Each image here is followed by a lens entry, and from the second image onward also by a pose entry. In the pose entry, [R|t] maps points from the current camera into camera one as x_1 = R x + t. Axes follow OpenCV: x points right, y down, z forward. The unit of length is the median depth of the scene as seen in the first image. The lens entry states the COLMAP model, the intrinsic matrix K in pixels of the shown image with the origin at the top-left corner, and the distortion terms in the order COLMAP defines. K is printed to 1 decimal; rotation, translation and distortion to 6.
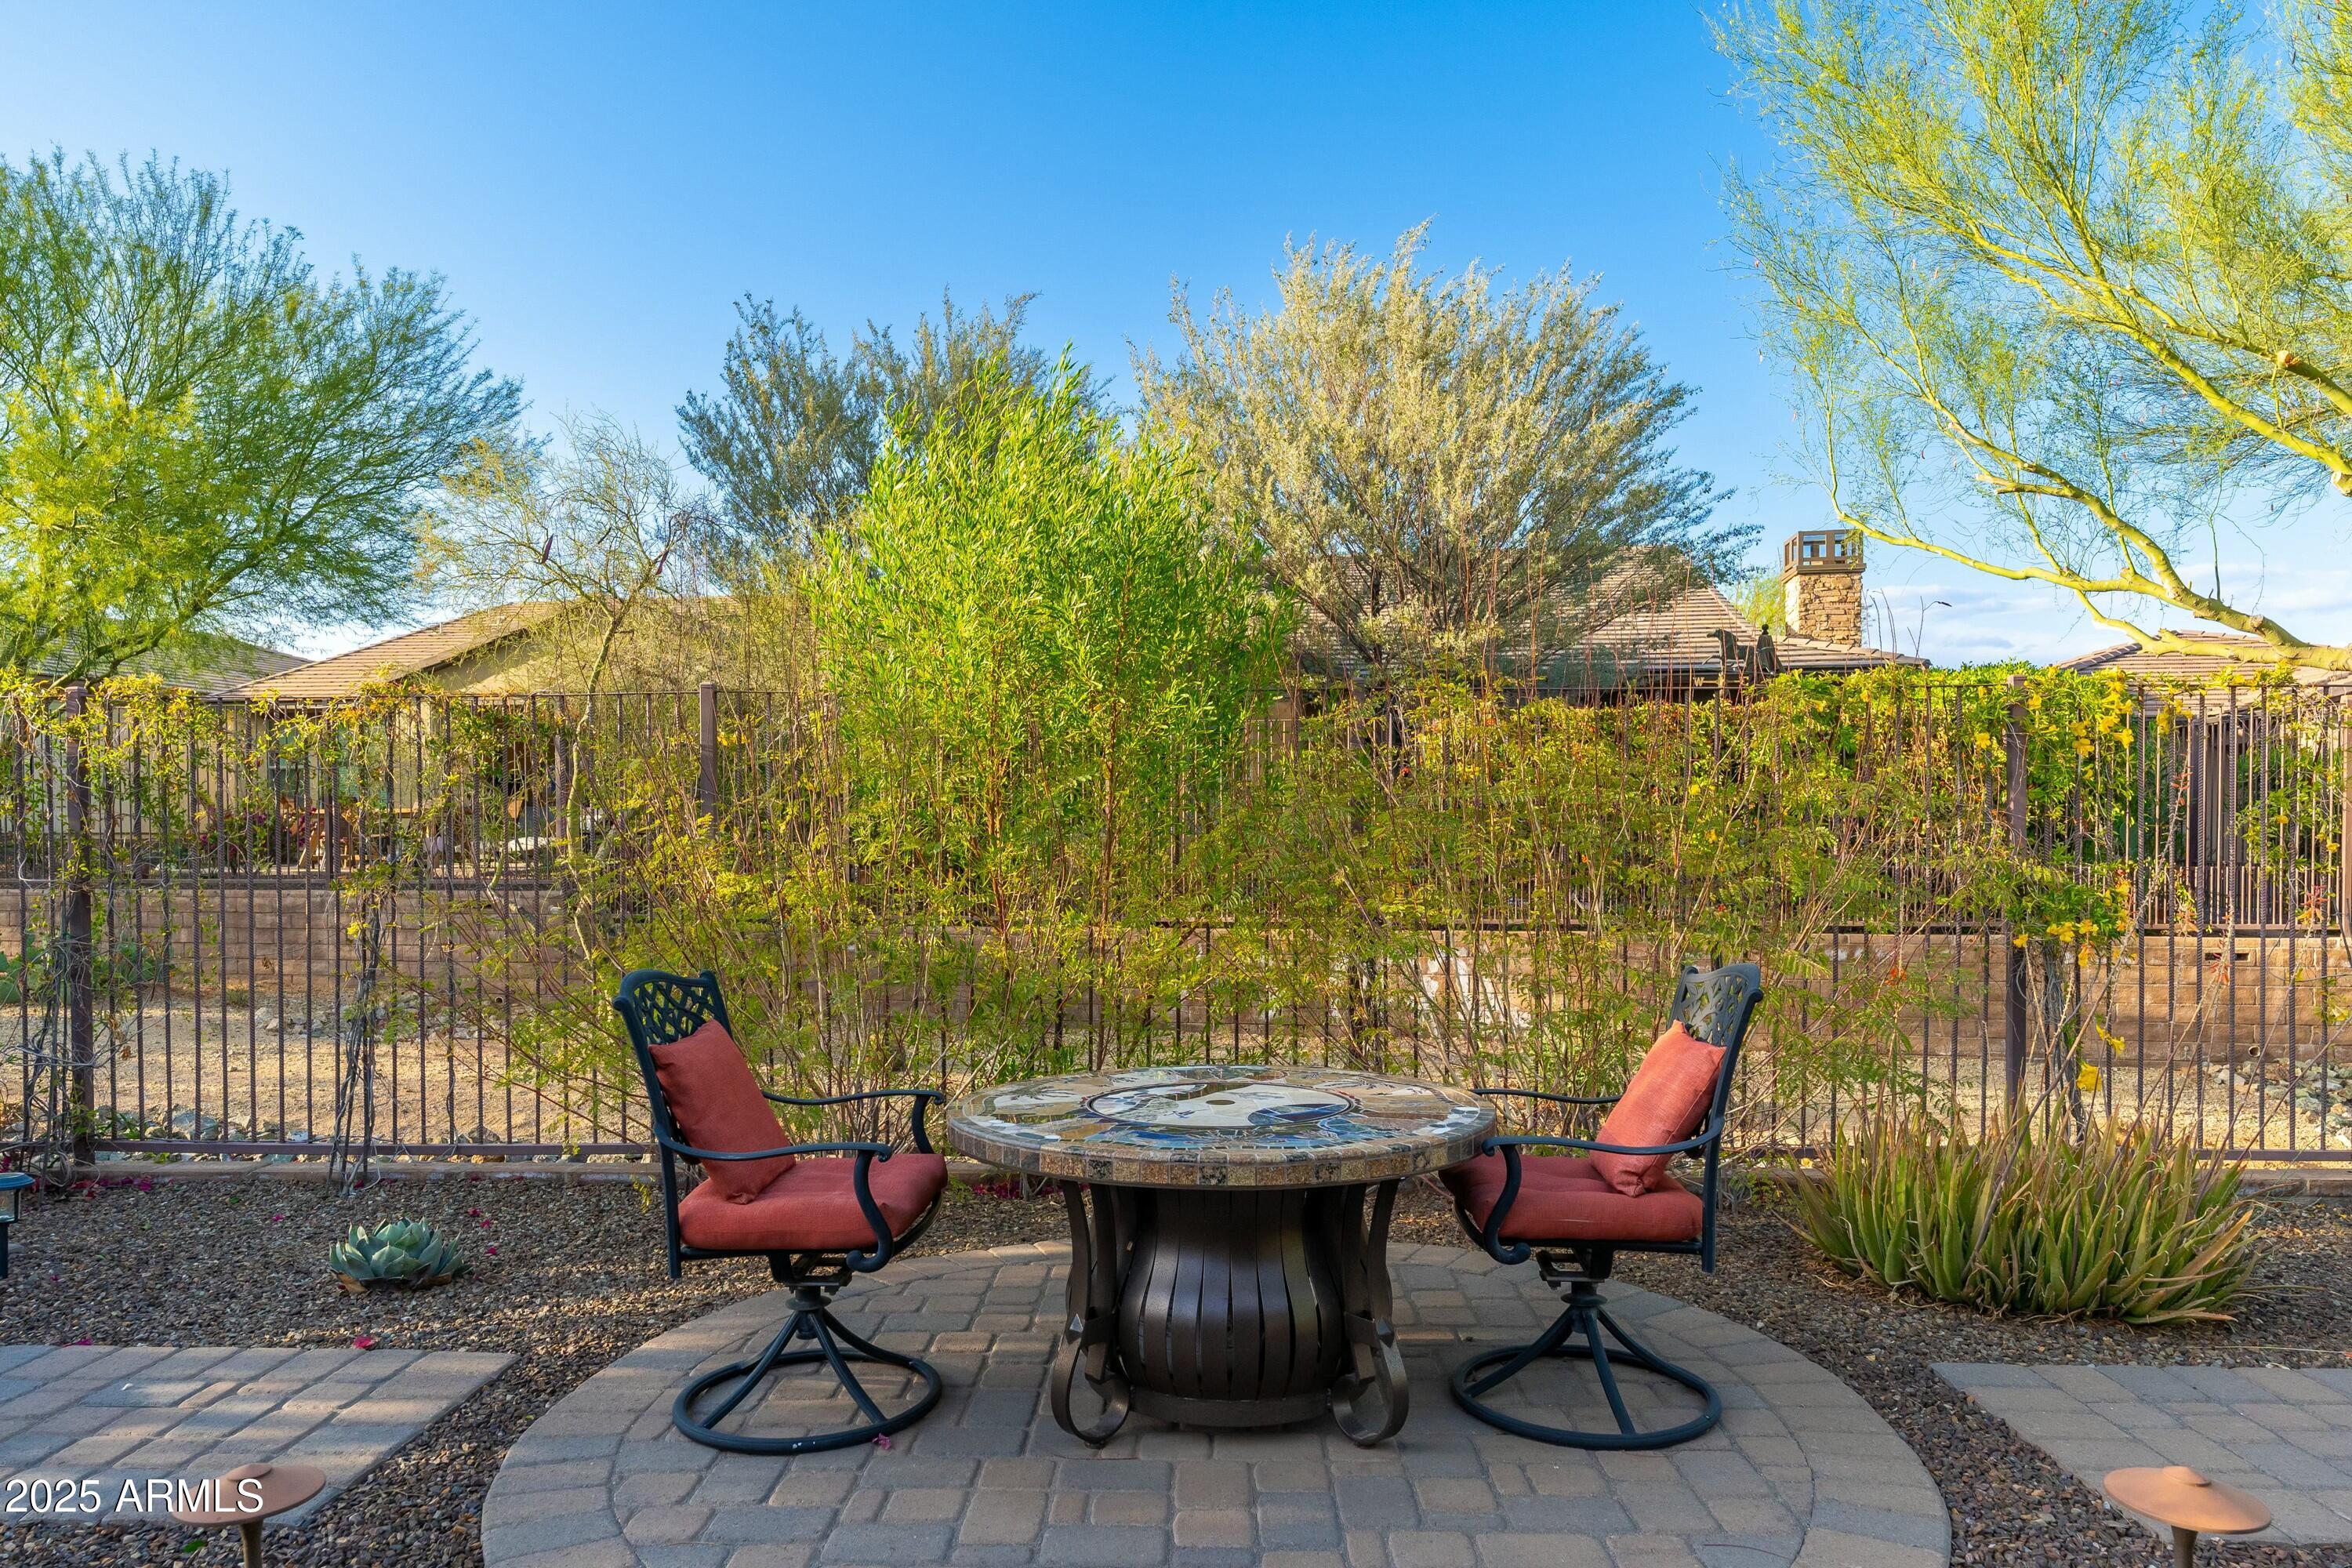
lens RADIAL K [[1627.8, 0, 1191.8], [0, 1627.8, 881.7], [0, 0, 1]] dist [-0.001143, 0.003510]
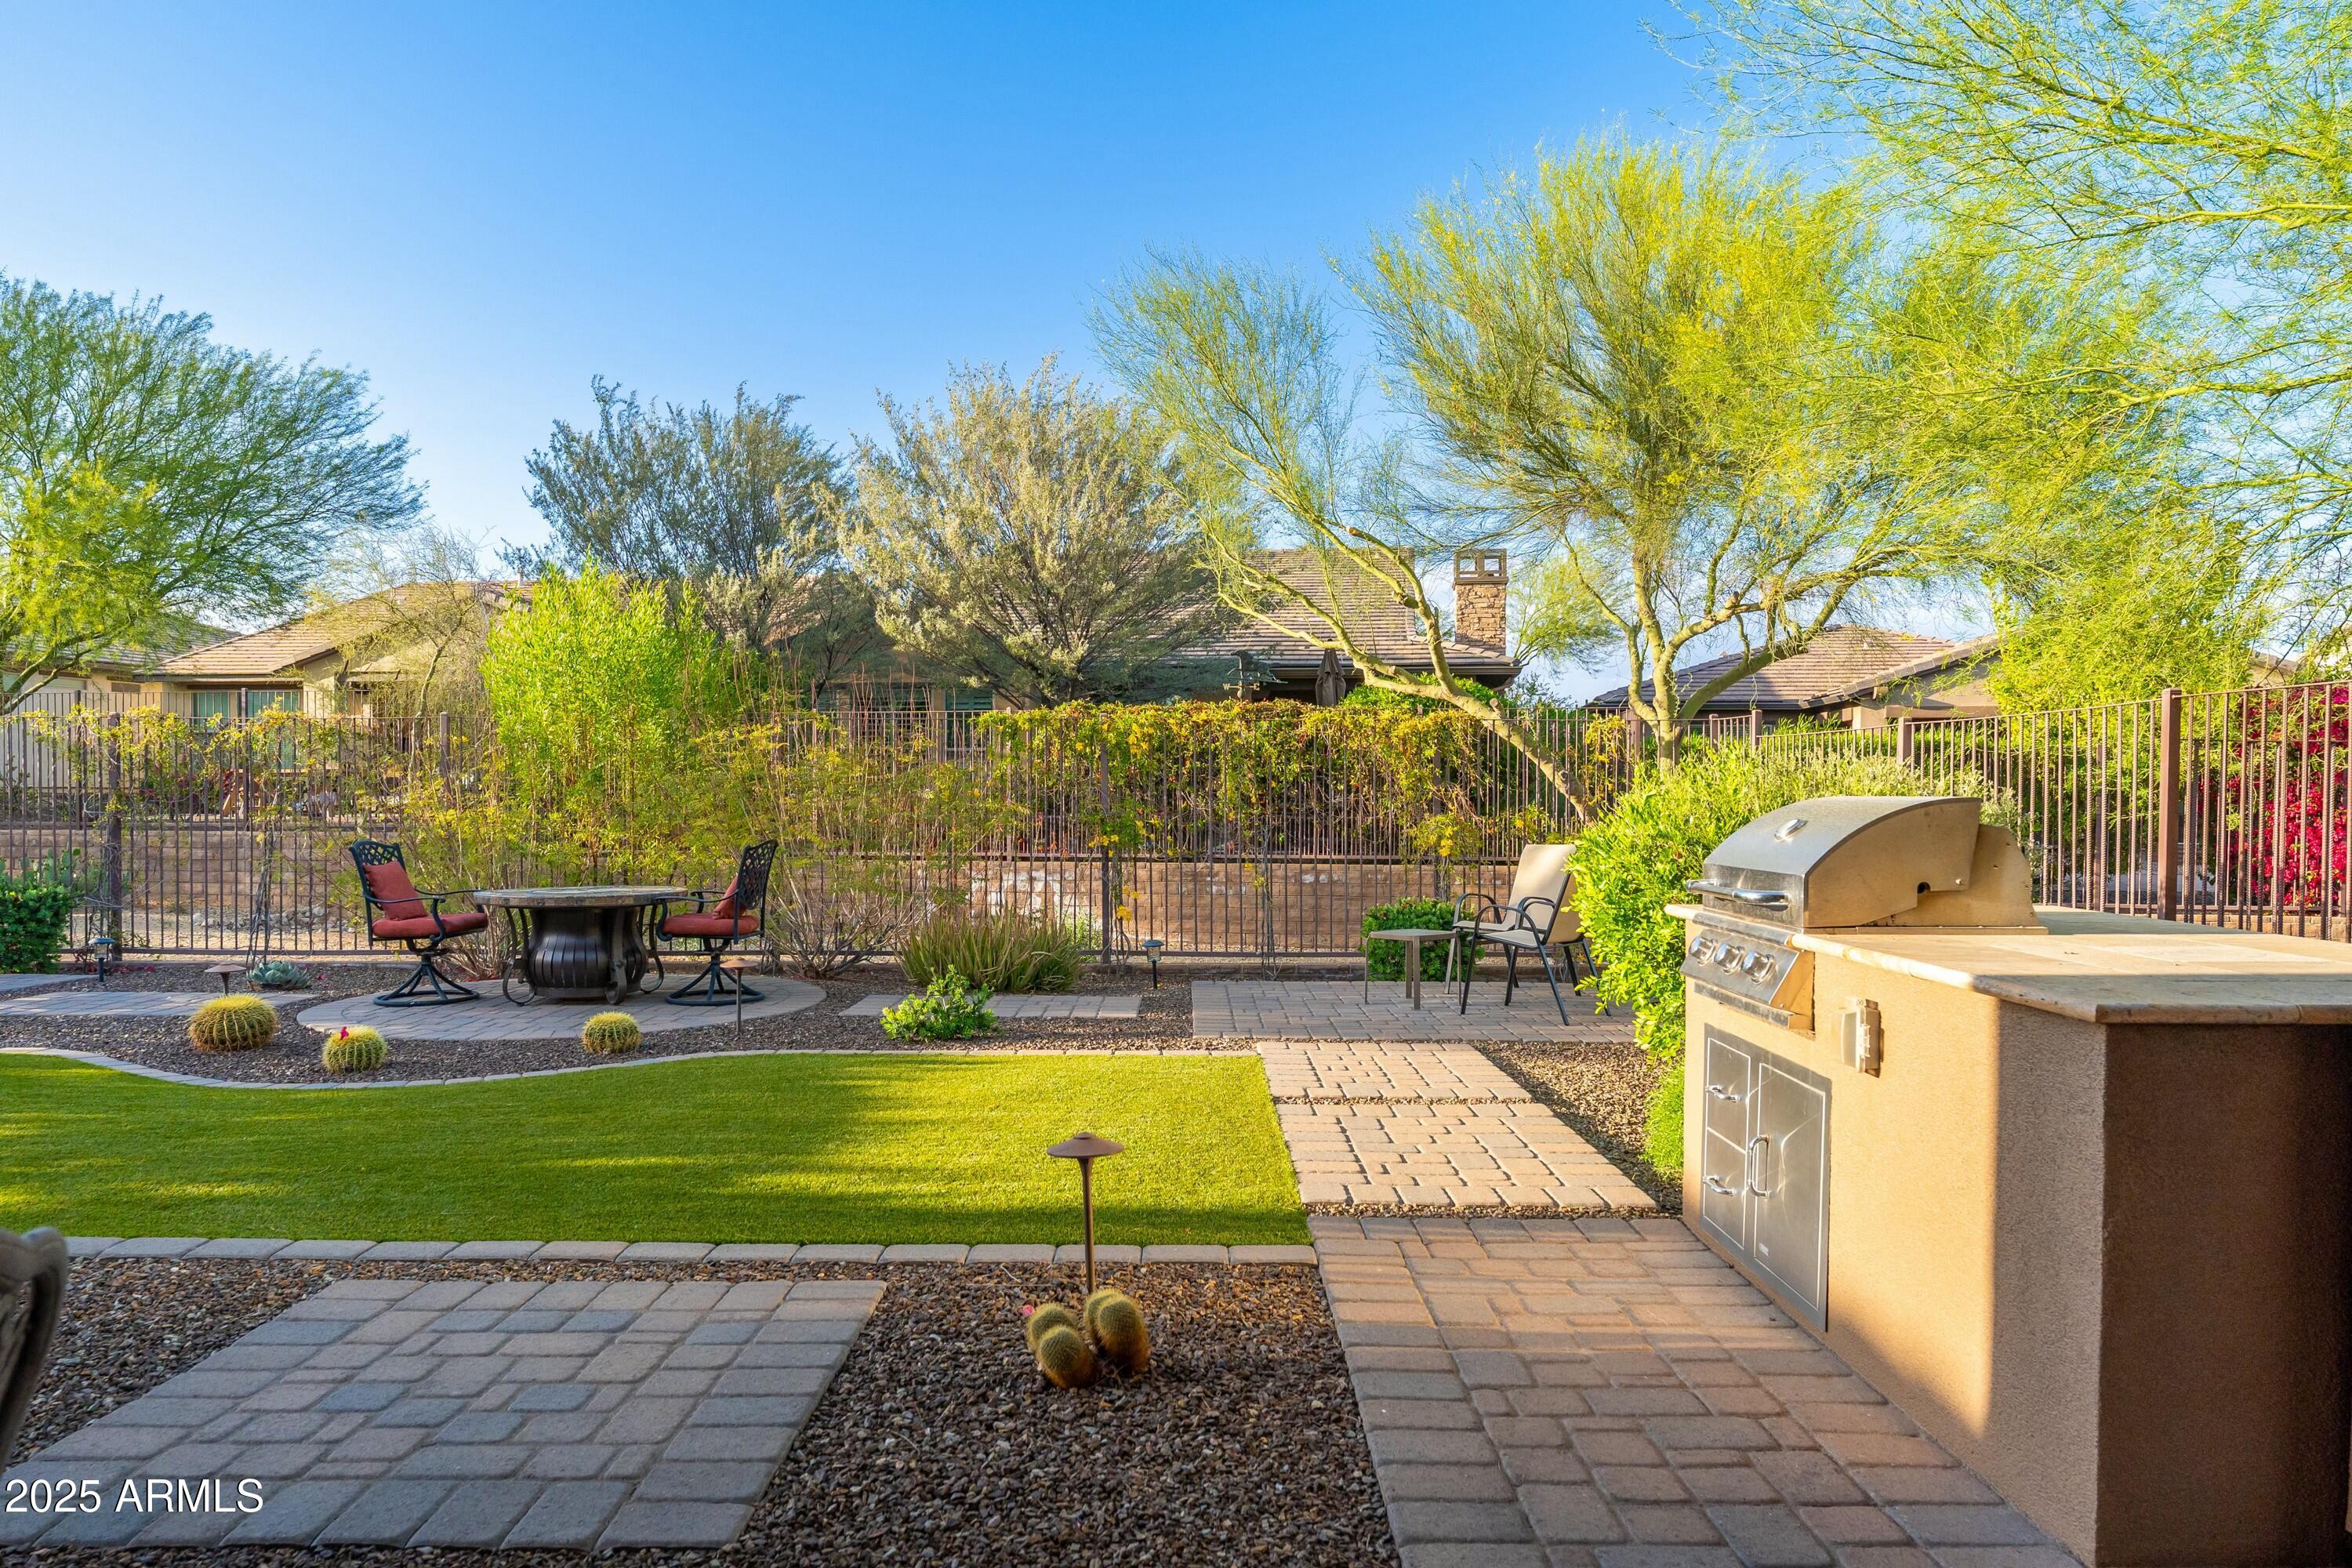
lens RADIAL K [[1568.3, 0, 1138.7], [0, 1568.3, 812.3], [0, 0, 1]] dist [0.002854, -0.006010]
pose [[0.999533, 0.003294, 0.030369, 0.315049], [-0.002753, 0.999837, -0.017836, 0.018744], [-0.030423, 0.017744, 0.999380, -0.598021]]
